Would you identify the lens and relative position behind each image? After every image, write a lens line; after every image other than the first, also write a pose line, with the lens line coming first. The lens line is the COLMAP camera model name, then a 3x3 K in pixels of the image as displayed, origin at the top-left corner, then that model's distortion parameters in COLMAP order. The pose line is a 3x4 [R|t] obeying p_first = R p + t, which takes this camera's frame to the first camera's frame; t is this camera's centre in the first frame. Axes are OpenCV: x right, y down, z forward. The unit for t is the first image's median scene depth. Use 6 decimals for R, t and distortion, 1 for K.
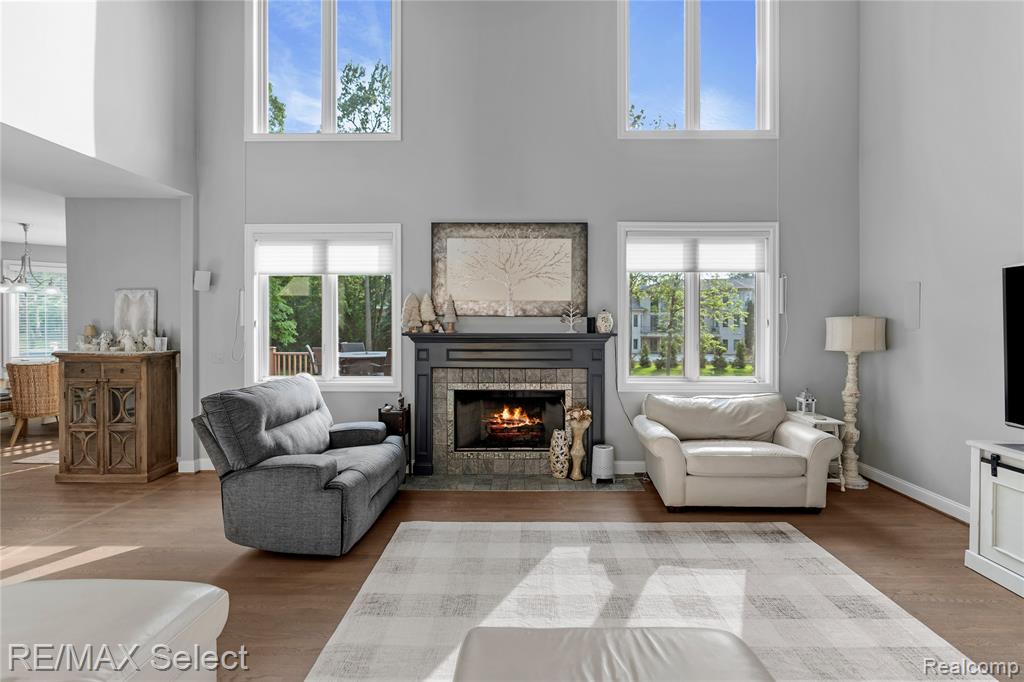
lens RADIAL K [[463.4, 0, 517.7], [0, 463.4, 327.6], [0, 0, 1]] dist [-0.003904, -0.000129]
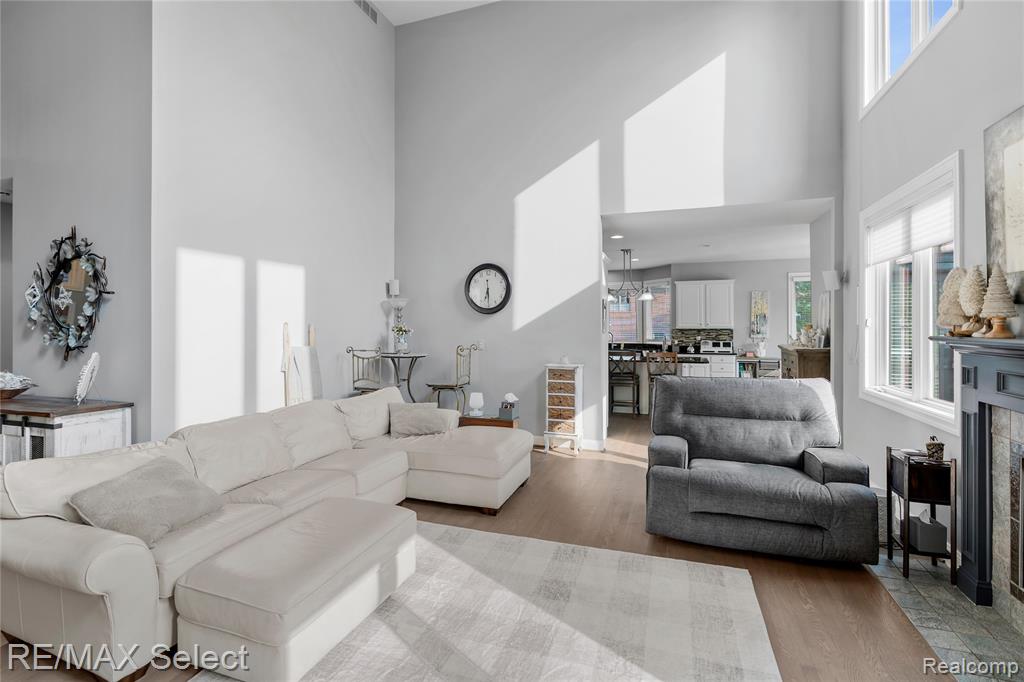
lens RADIAL K [[463.8, 0, 529.2], [0, 463.8, 323.4], [0, 0, 1]] dist [-0.000158, 0.000157]
pose [[-0.286689, -0.006290, -0.958003, 0.475853], [-0.004856, 0.999975, -0.005112, 0.000687], [0.958011, 0.003186, -0.286713, 0.656969]]
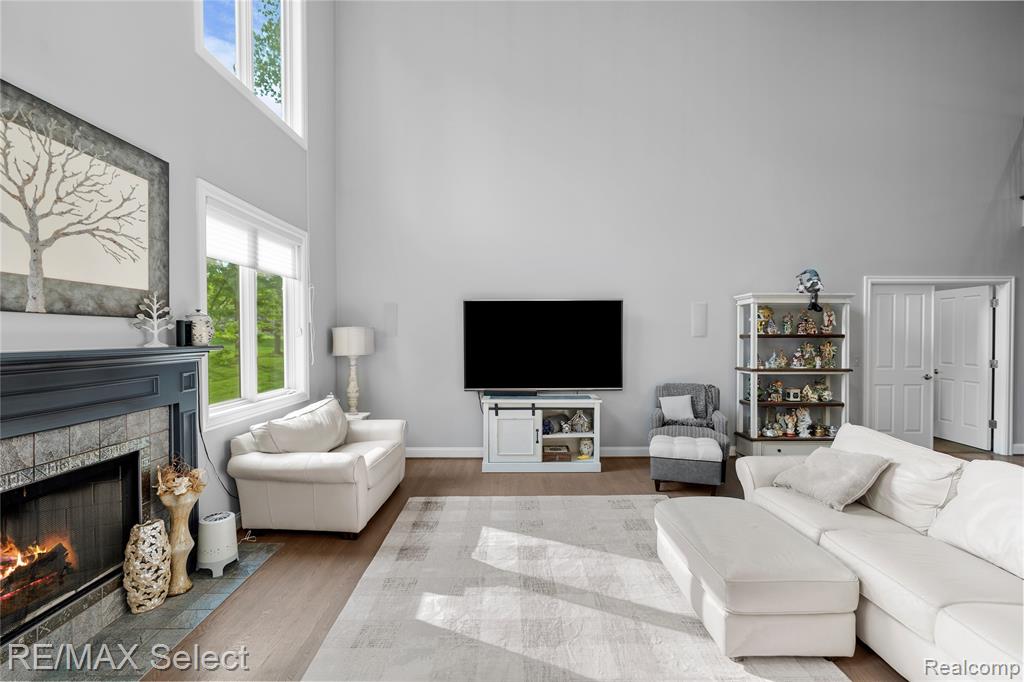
lens RADIAL K [[457.0, 0, 512.0], [0, 457.0, 341.0], [0, 0, 1]] dist [-0.001565, -0.000072]
pose [[-0.022059, -0.013765, 0.999662, -0.456544], [0.005367, 0.999889, 0.013887, -0.000772], [-0.999742, 0.005671, -0.021982, 0.567234]]
